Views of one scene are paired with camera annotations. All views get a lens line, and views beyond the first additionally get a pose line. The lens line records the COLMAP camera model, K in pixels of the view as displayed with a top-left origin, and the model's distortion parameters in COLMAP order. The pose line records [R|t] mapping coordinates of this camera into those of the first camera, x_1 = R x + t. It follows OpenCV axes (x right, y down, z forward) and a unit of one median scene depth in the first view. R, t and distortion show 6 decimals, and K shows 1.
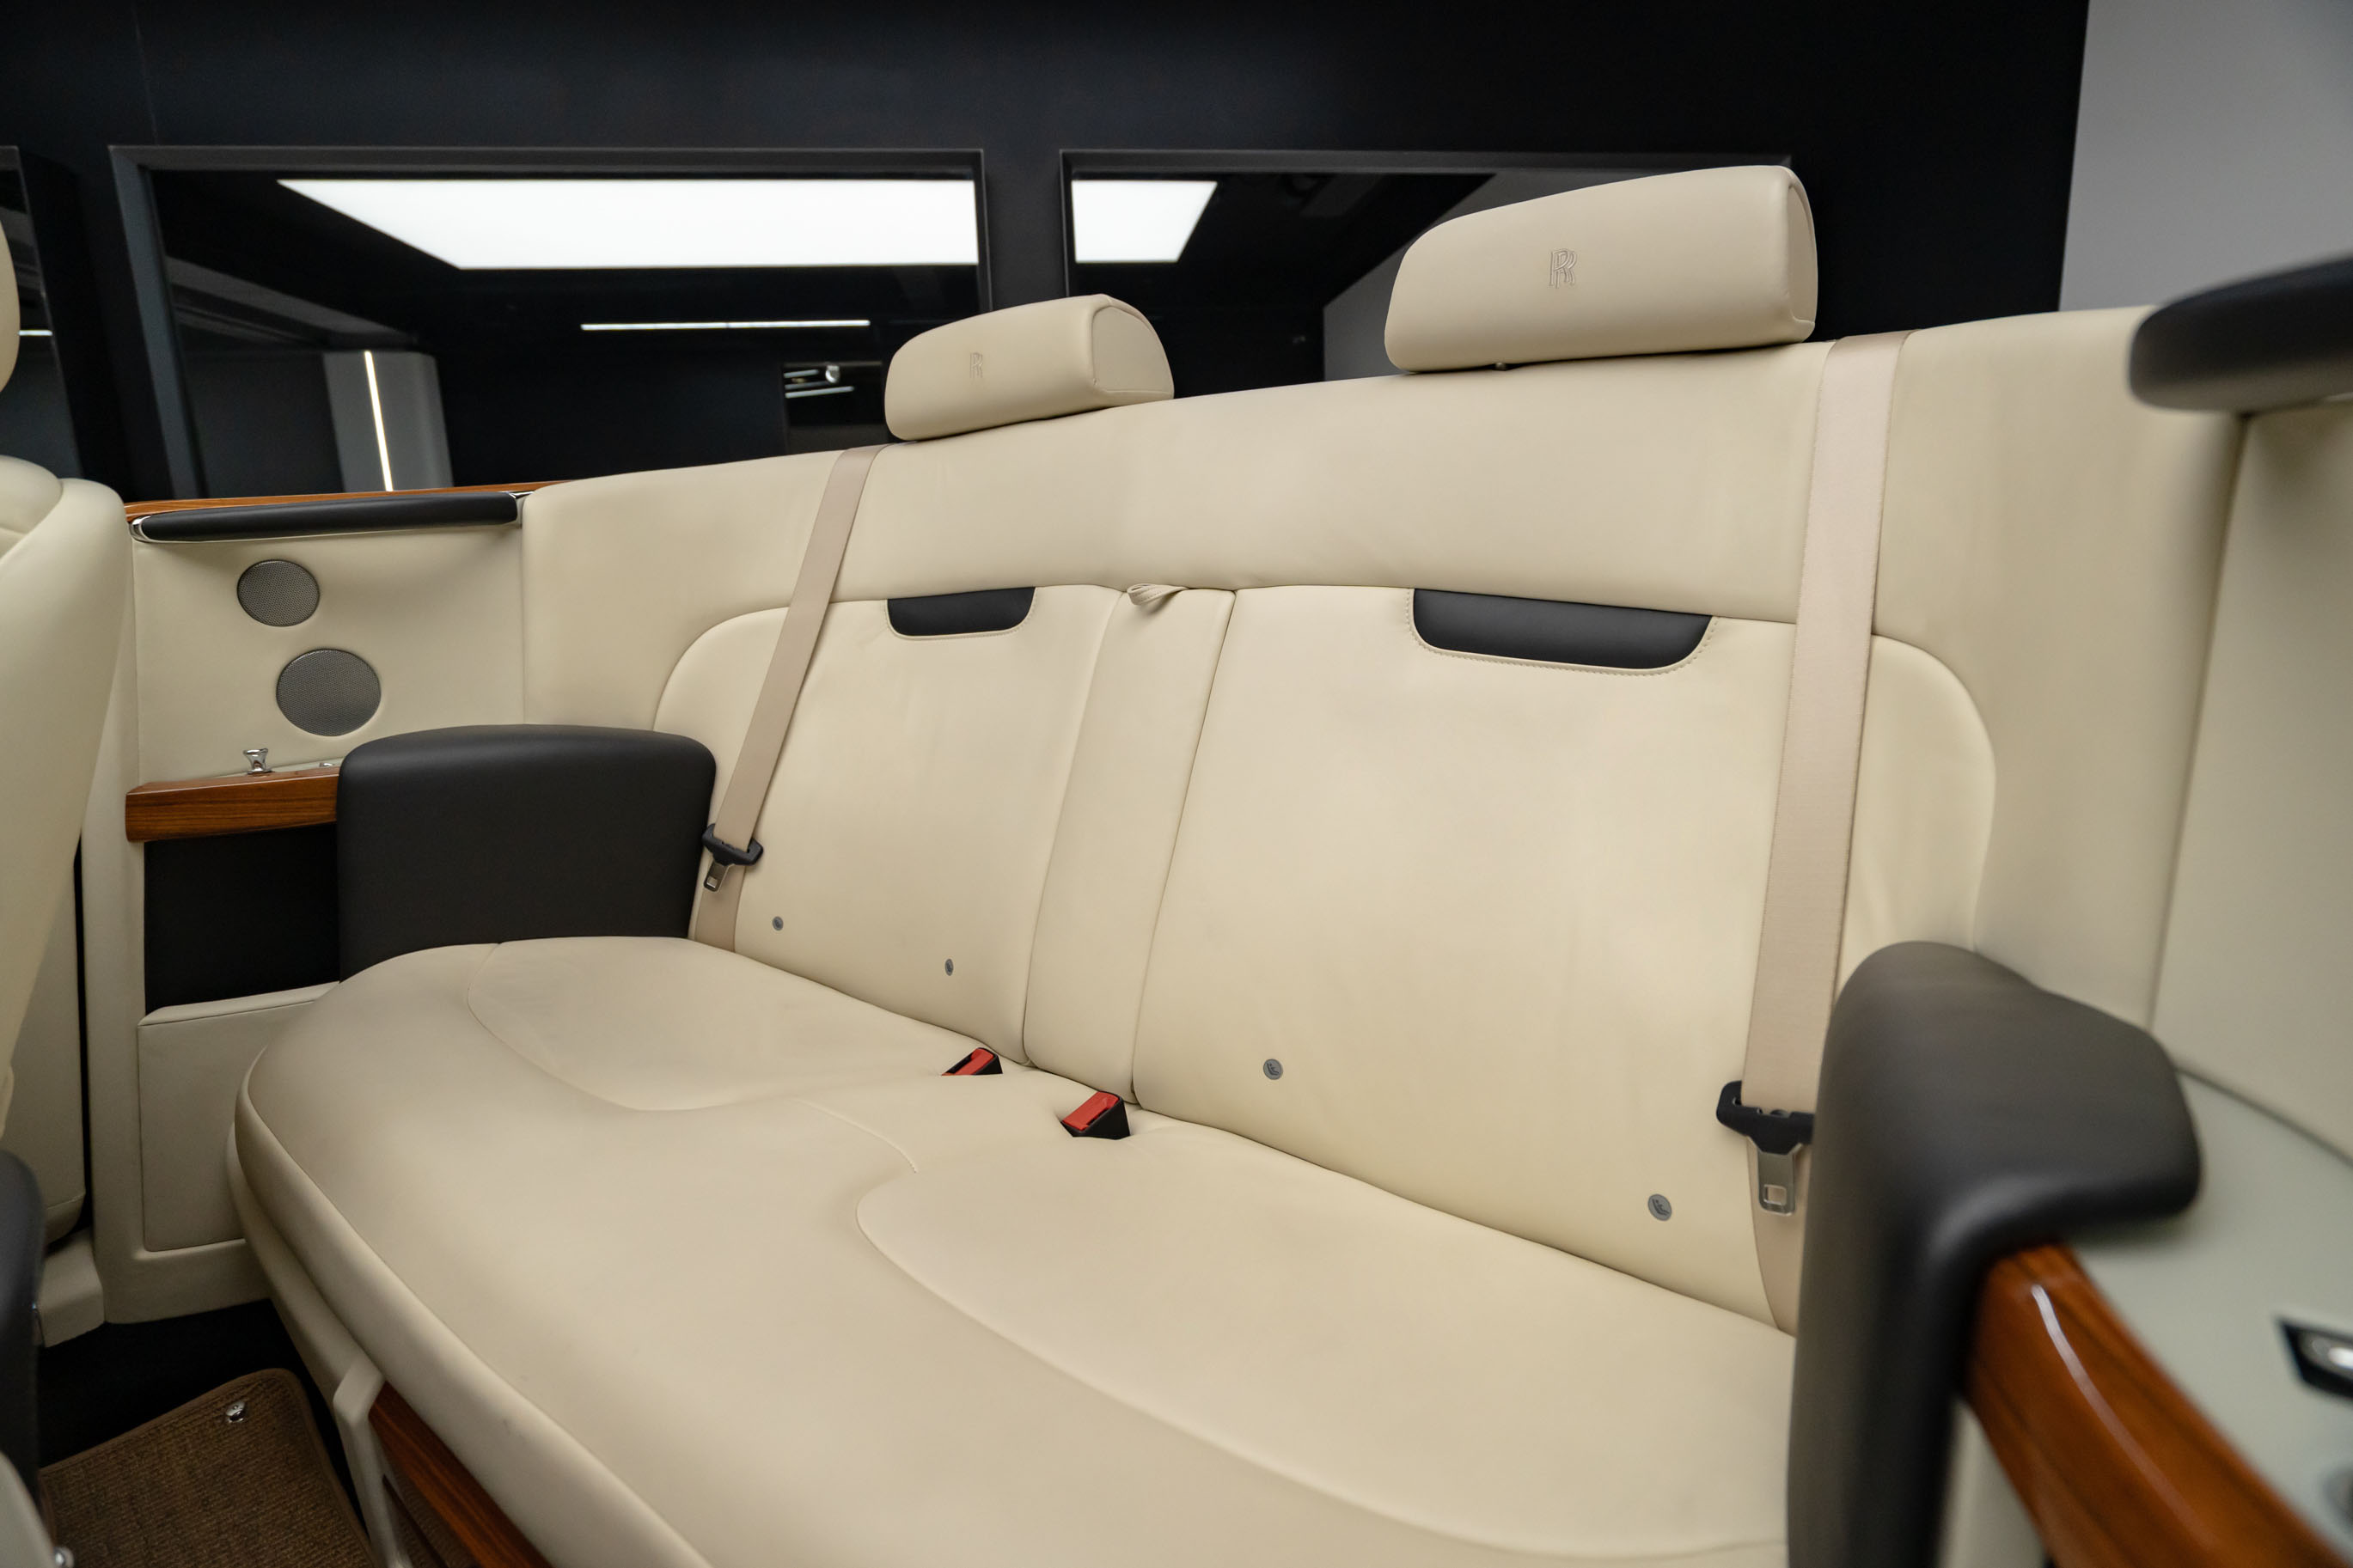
lens RADIAL K [[1269.7, 0, 1175.6], [0, 1269.7, 811.1], [0, 0, 1]] dist [-0.001124, -0.000230]
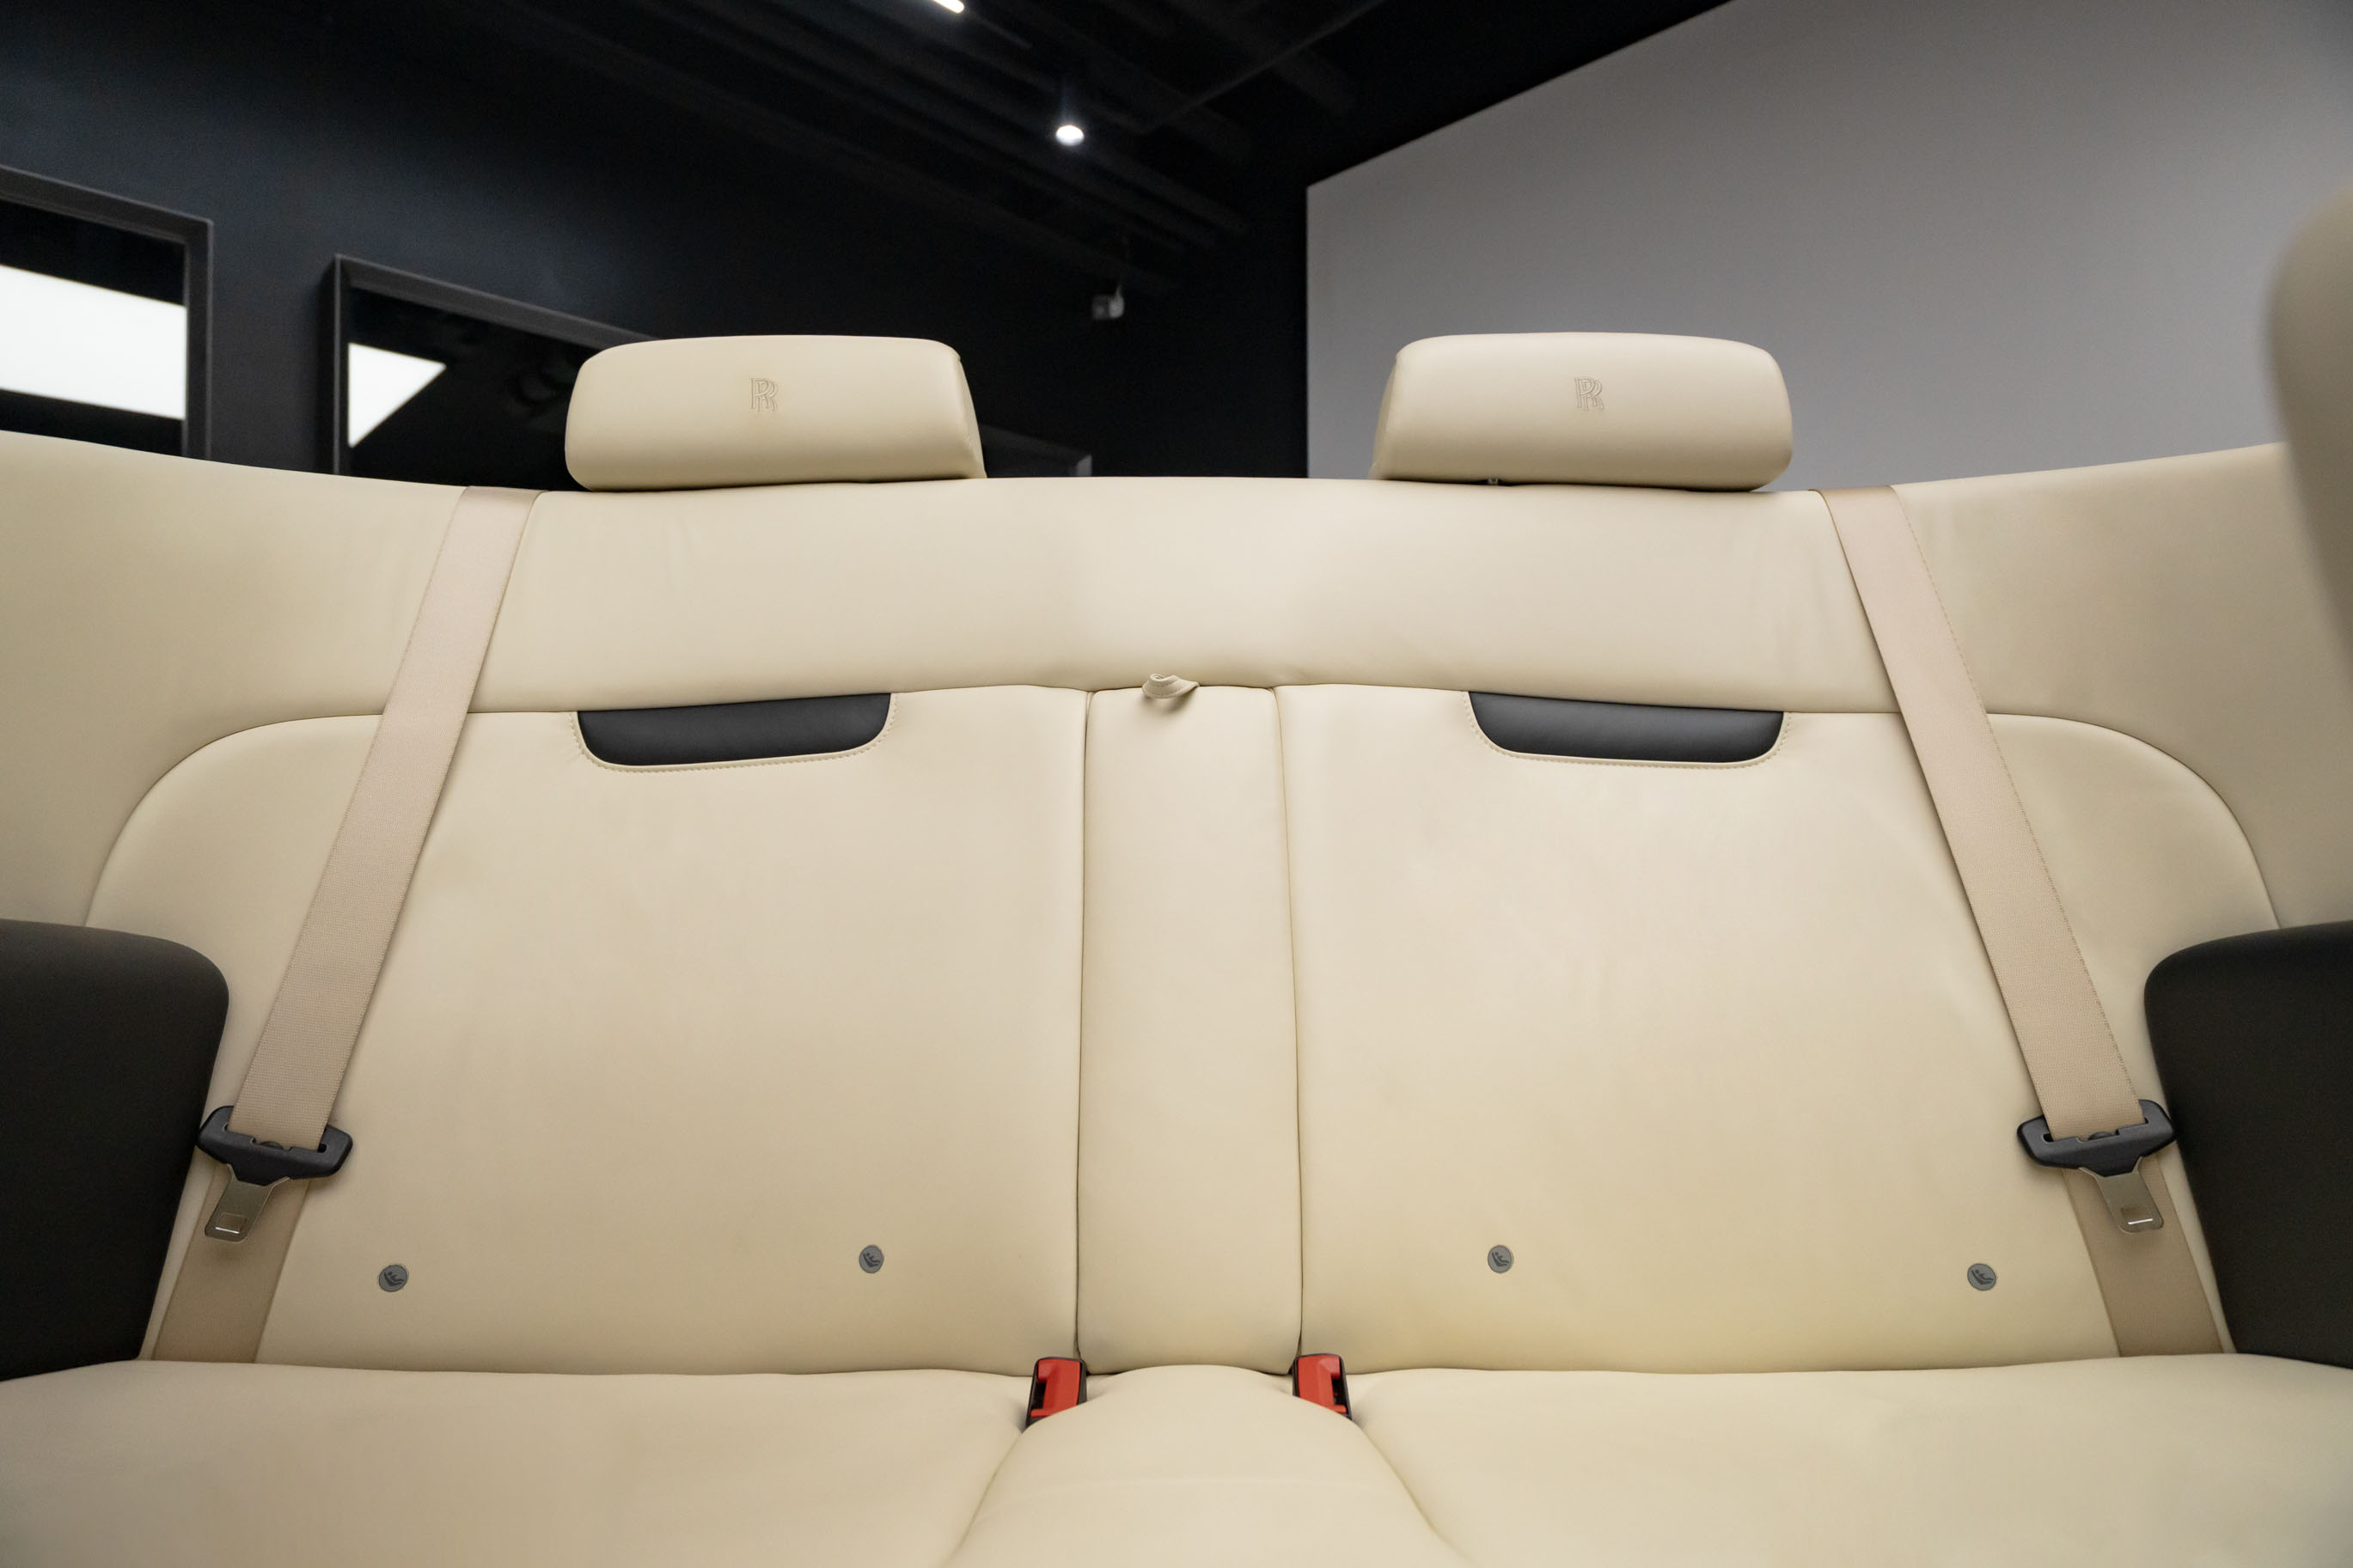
lens RADIAL K [[1269.7, 0, 1175.6], [0, 1269.7, 811.1], [0, 0, 1]] dist [-0.001124, -0.000230]
pose [[0.752346, 0.022836, 0.658373, -0.496567], [0.128037, 0.975272, -0.180140, 0.041552], [-0.646206, 0.219824, 0.730818, 0.417351]]
